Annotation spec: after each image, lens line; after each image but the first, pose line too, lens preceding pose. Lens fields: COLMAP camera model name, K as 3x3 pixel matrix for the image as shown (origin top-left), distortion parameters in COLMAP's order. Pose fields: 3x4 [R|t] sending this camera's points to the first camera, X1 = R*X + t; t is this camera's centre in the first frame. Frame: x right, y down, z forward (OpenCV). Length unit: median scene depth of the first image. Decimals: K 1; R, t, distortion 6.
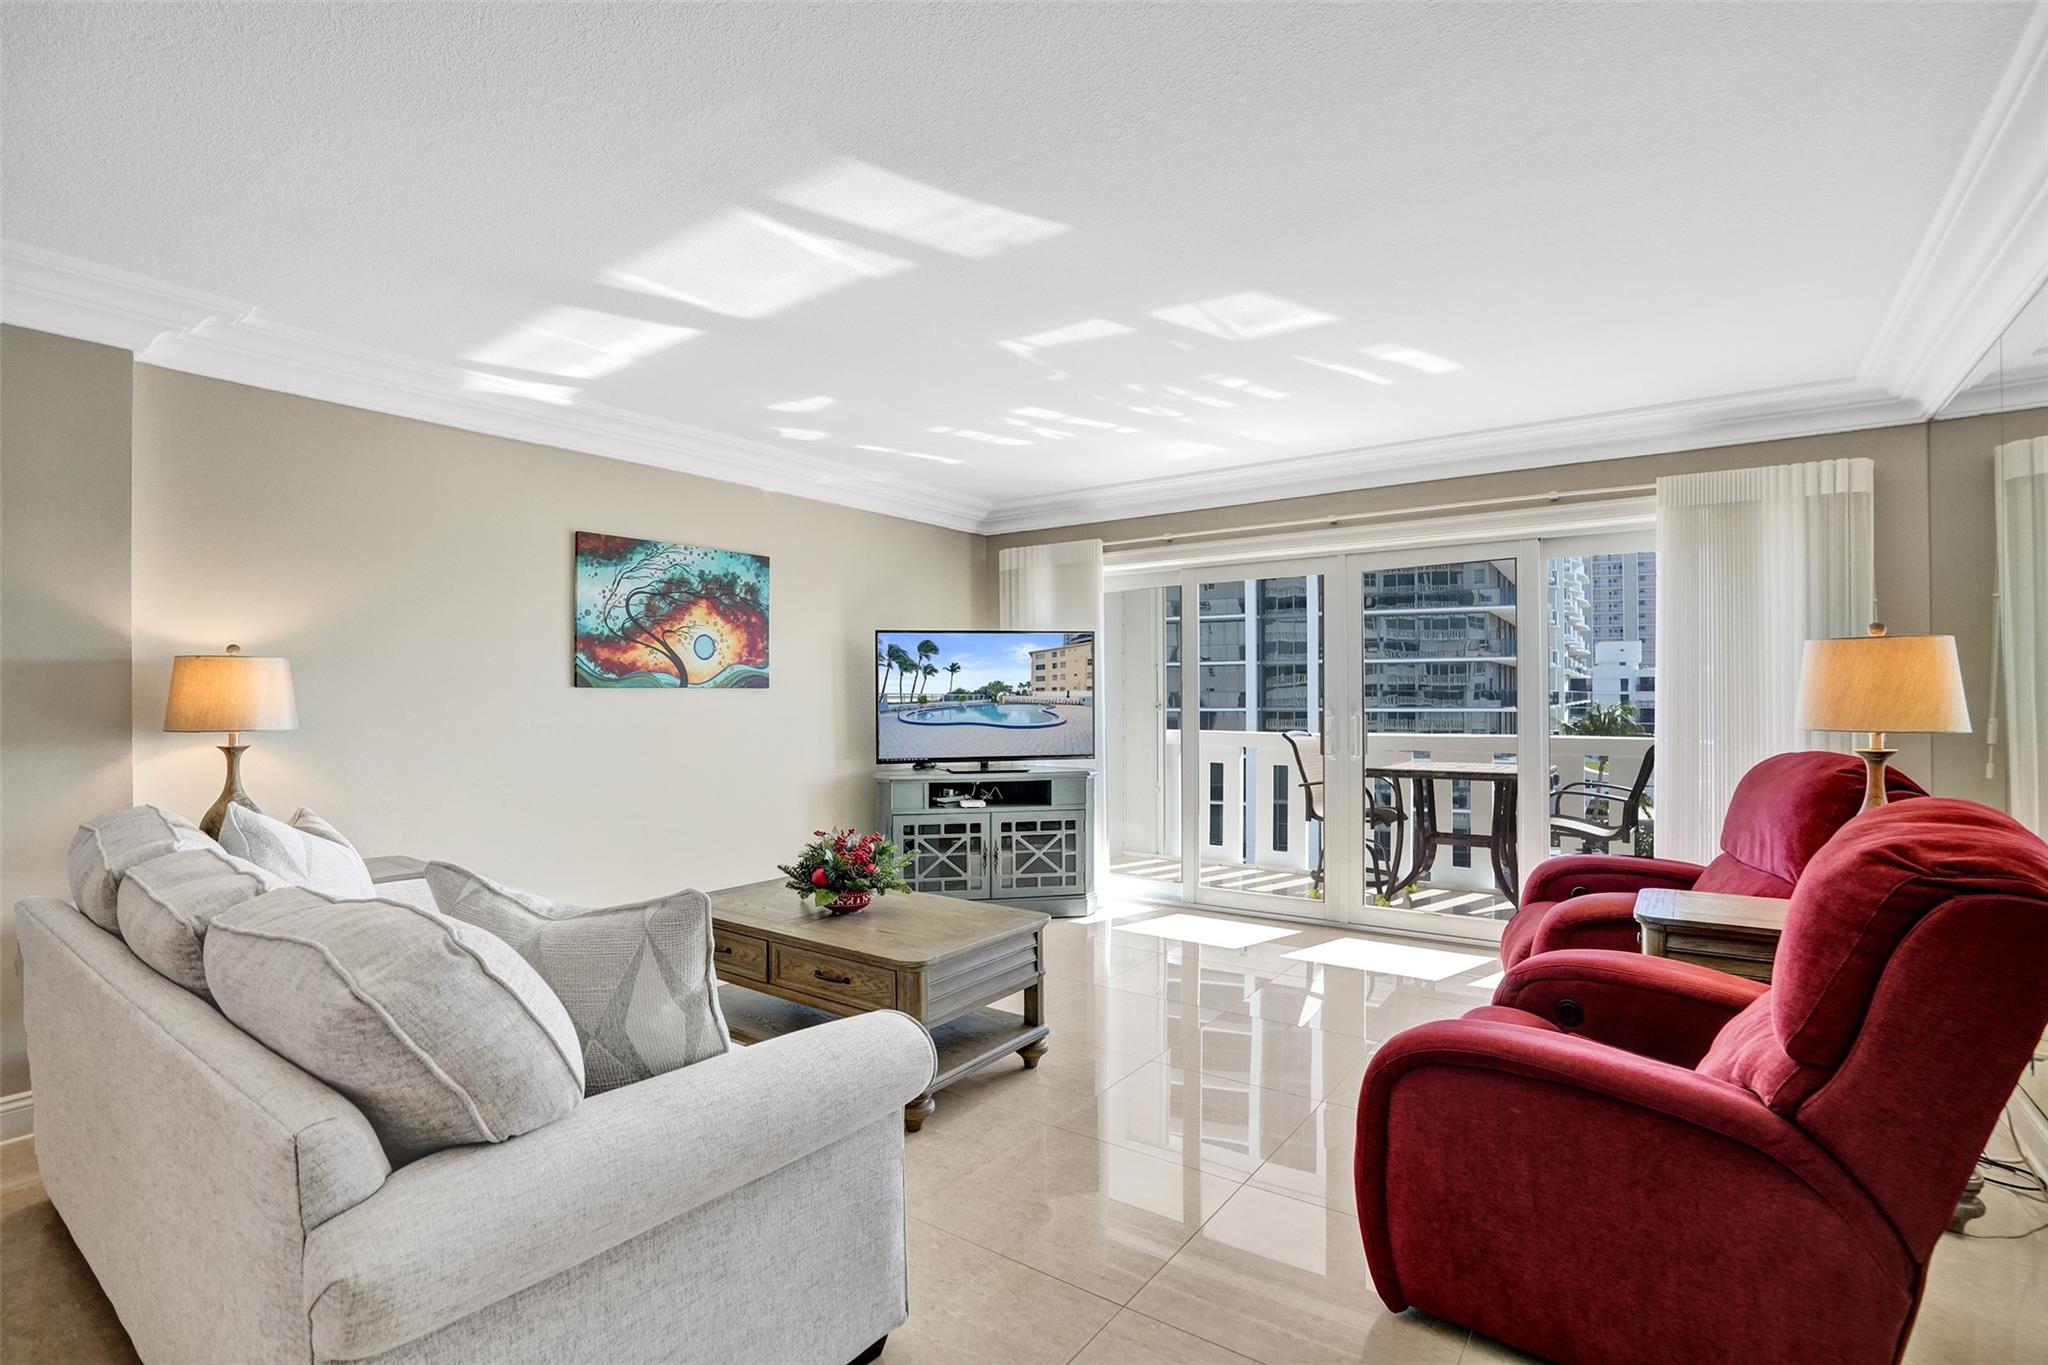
lens RADIAL K [[954.2, 0, 1041.9], [0, 954.2, 686.7], [0, 0, 1]] dist [-0.048799, 0.018406]
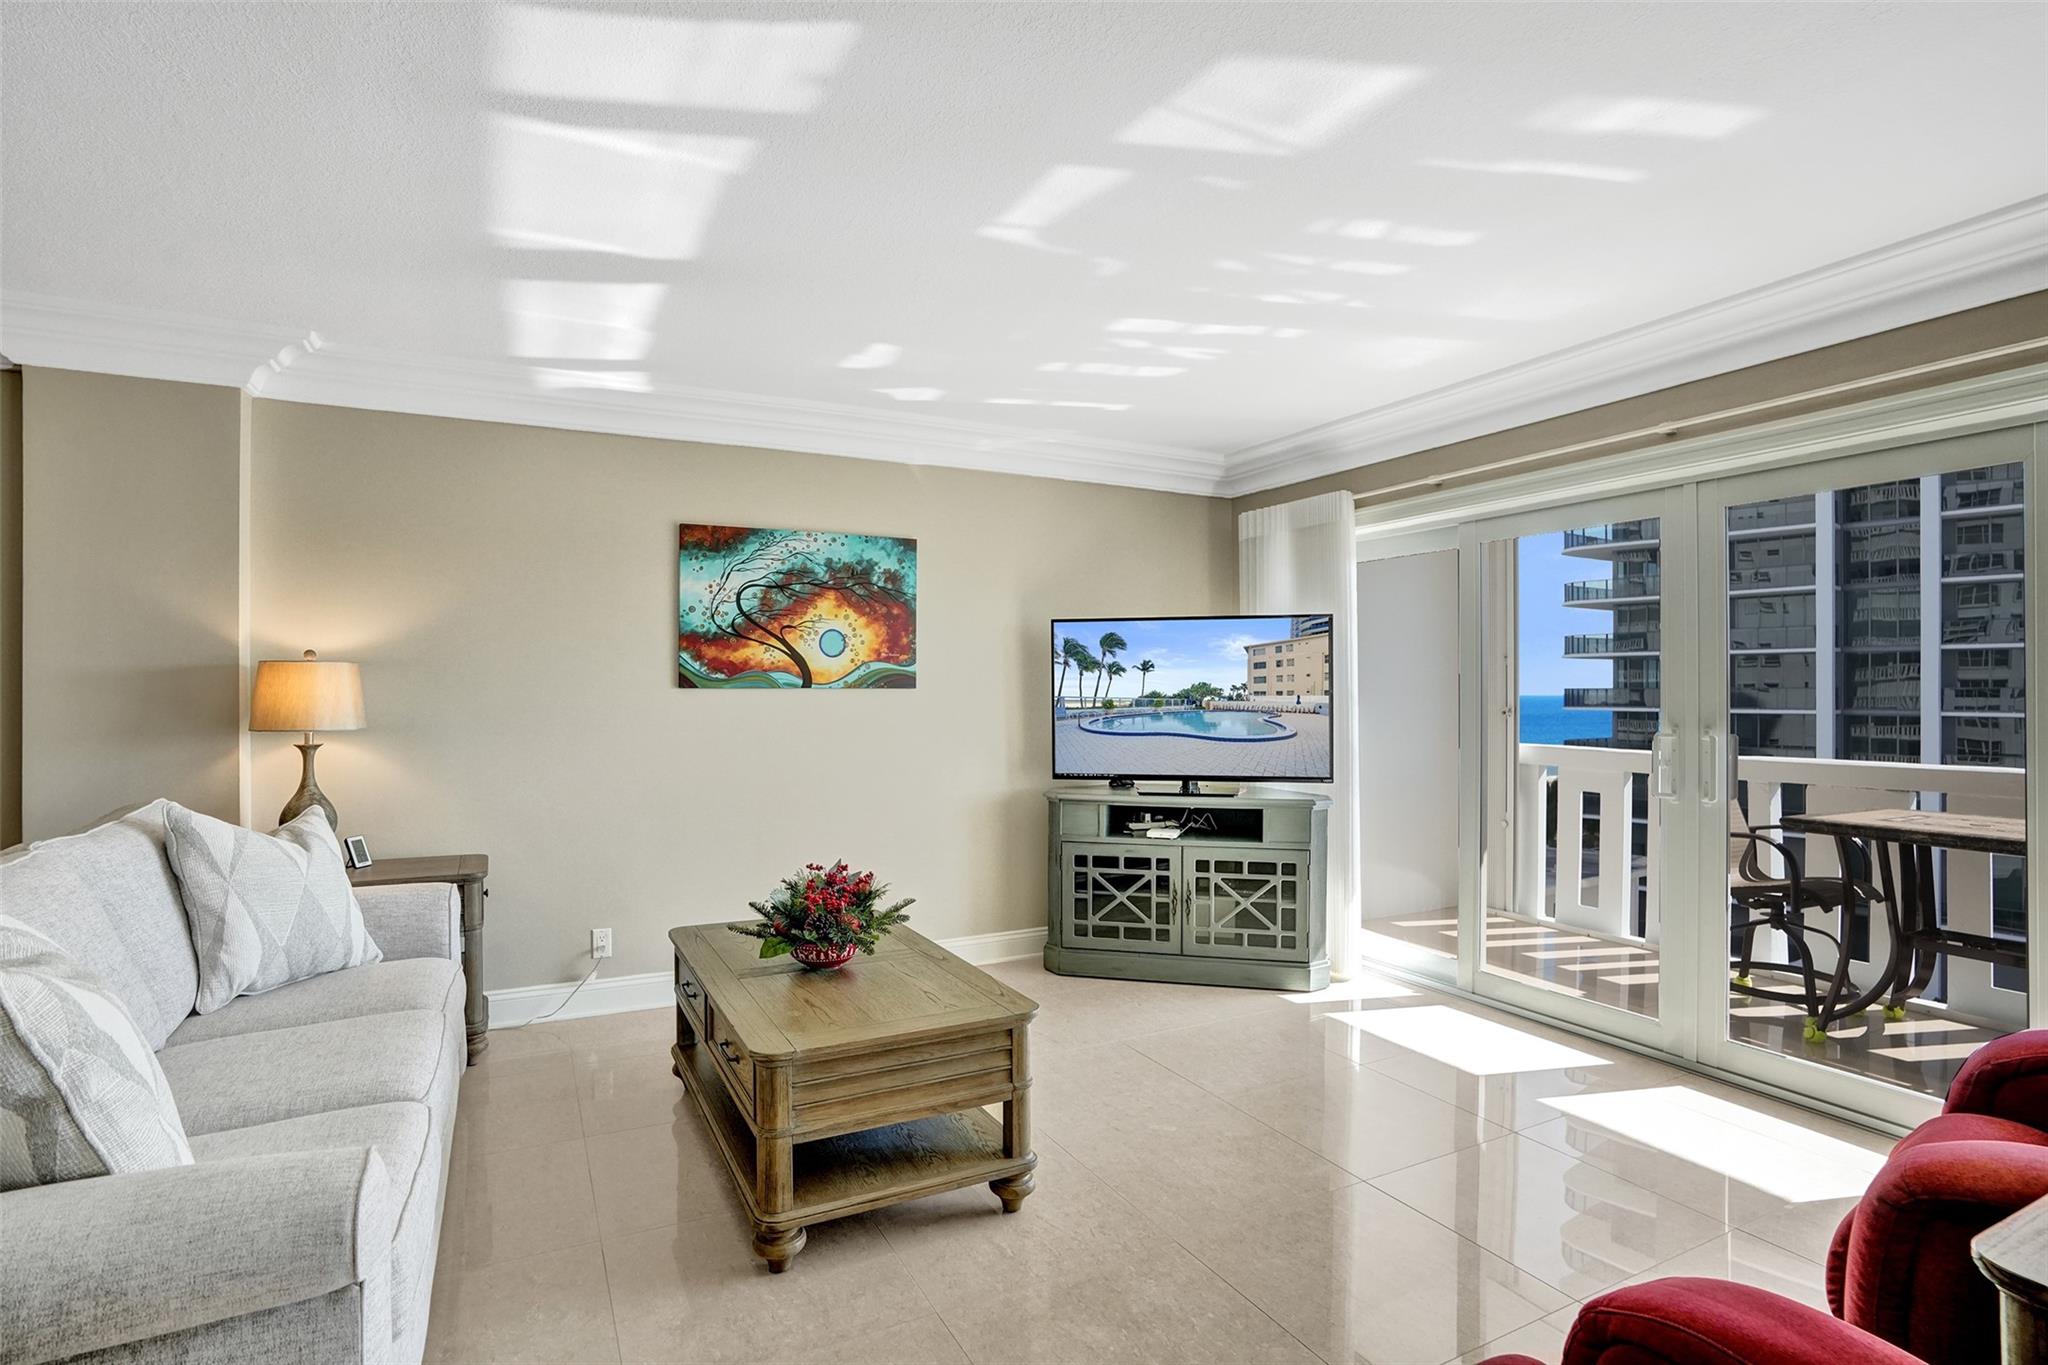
lens RADIAL K [[1020.8, 0, 1025.7], [0, 1020.8, 687.5], [0, 0, 1]] dist [-0.041121, 0.018184]
pose [[0.889758, 0.004921, -0.456406, 0.246315], [-0.001705, 0.999971, 0.007457, -0.007221], [0.456429, -0.005856, 0.889741, 0.213311]]
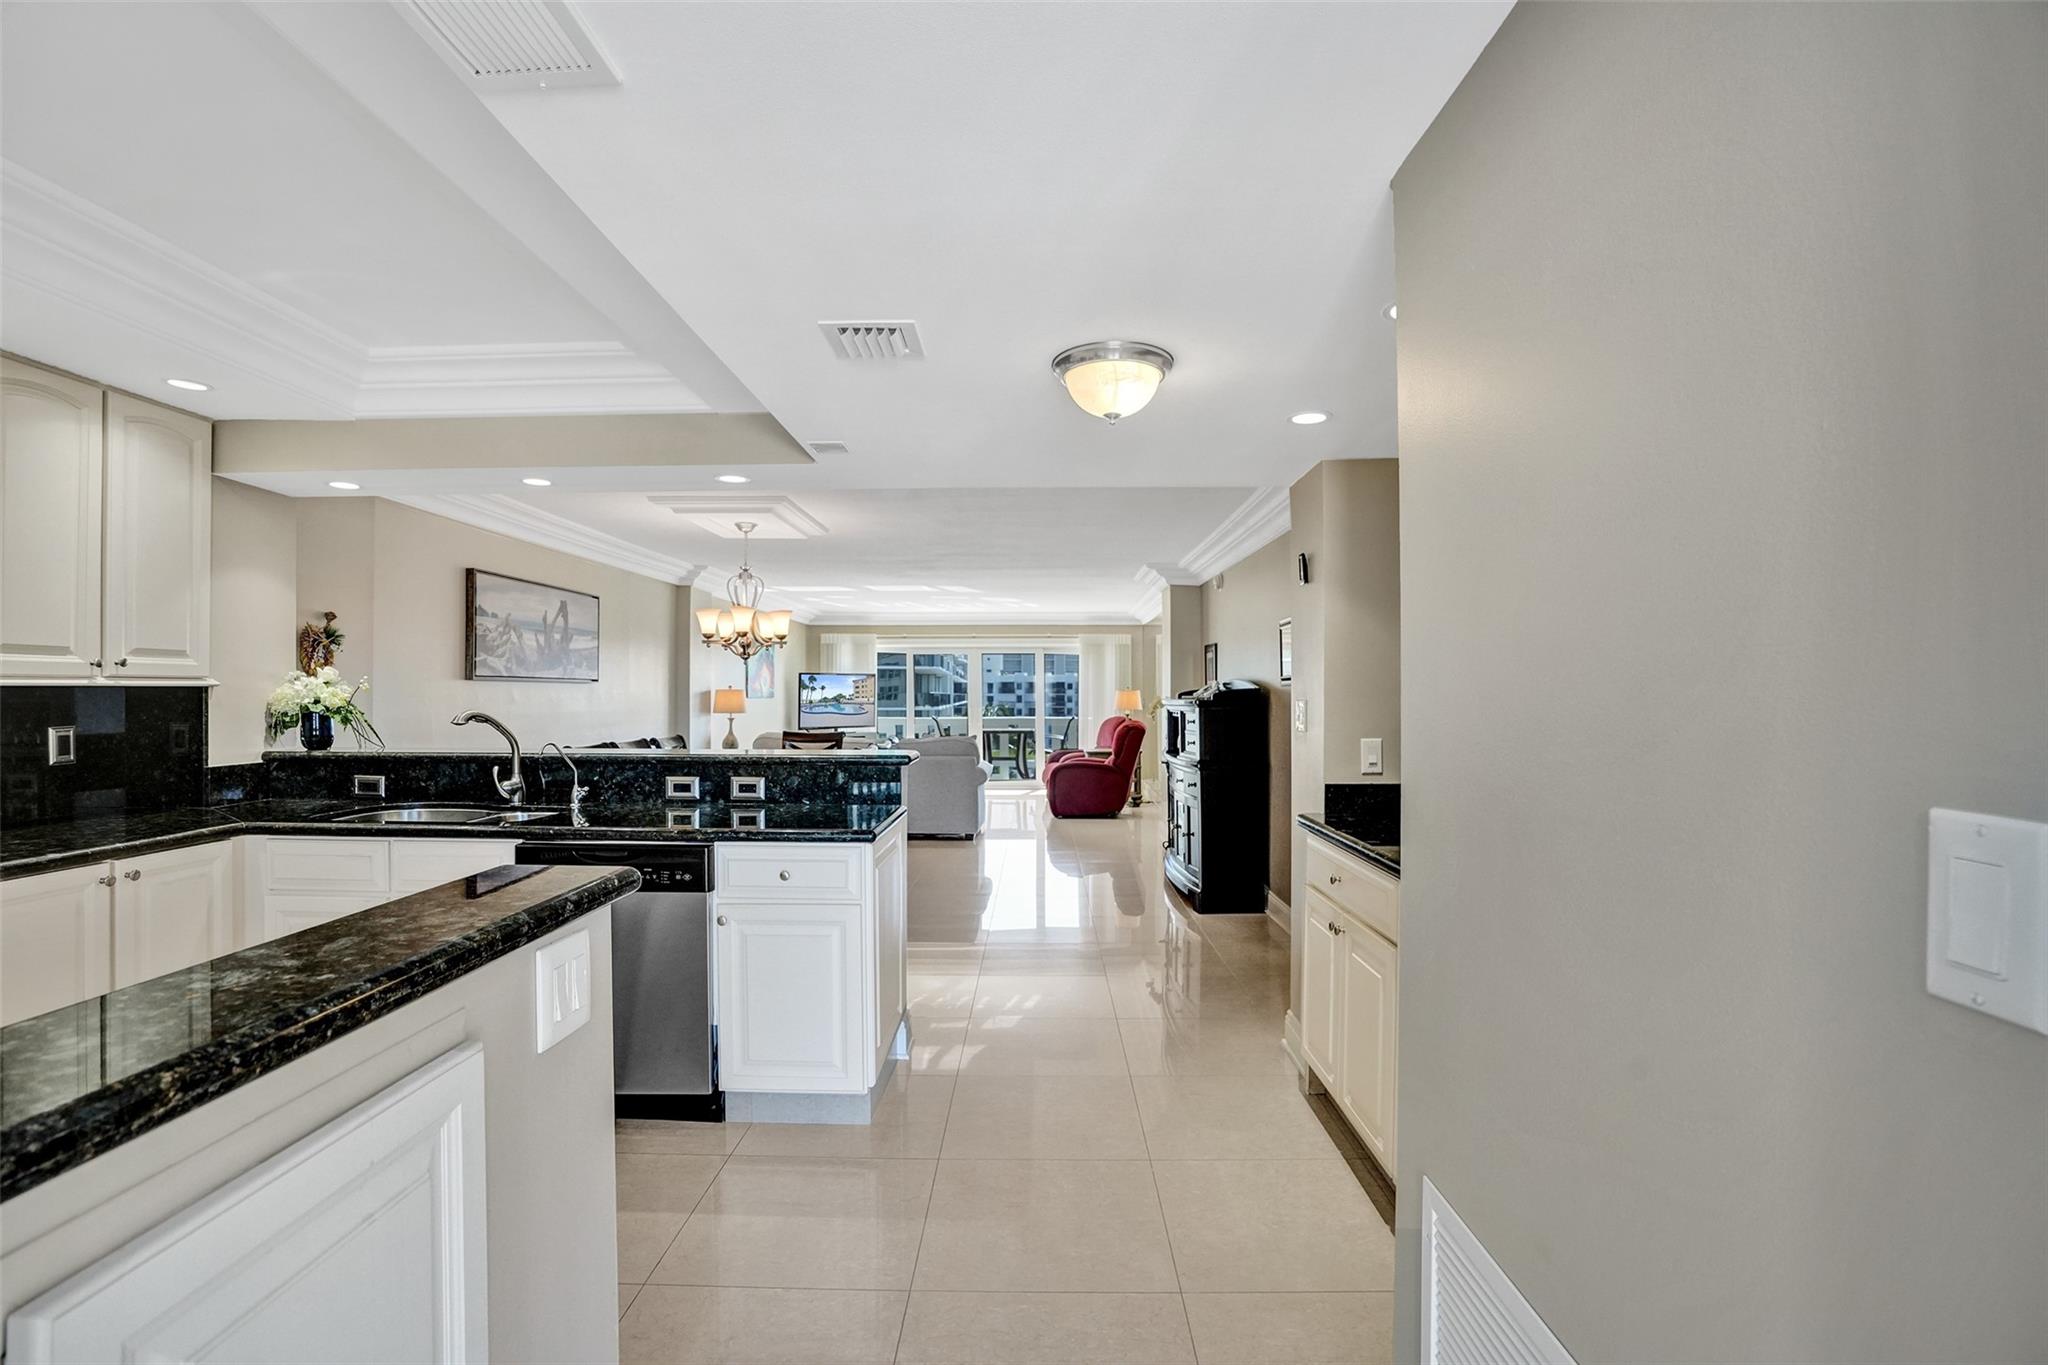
lens RADIAL K [[954.2, 0, 1023.0], [0, 954.2, 685.8], [0, 0, 1]] dist [-0.048799, 0.018406]
pose [[0.827613, 0.010801, 0.561195, -1.152403], [-0.010498, 0.999938, -0.003764, -0.025425], [-0.561201, -0.002777, 0.827675, -1.380777]]
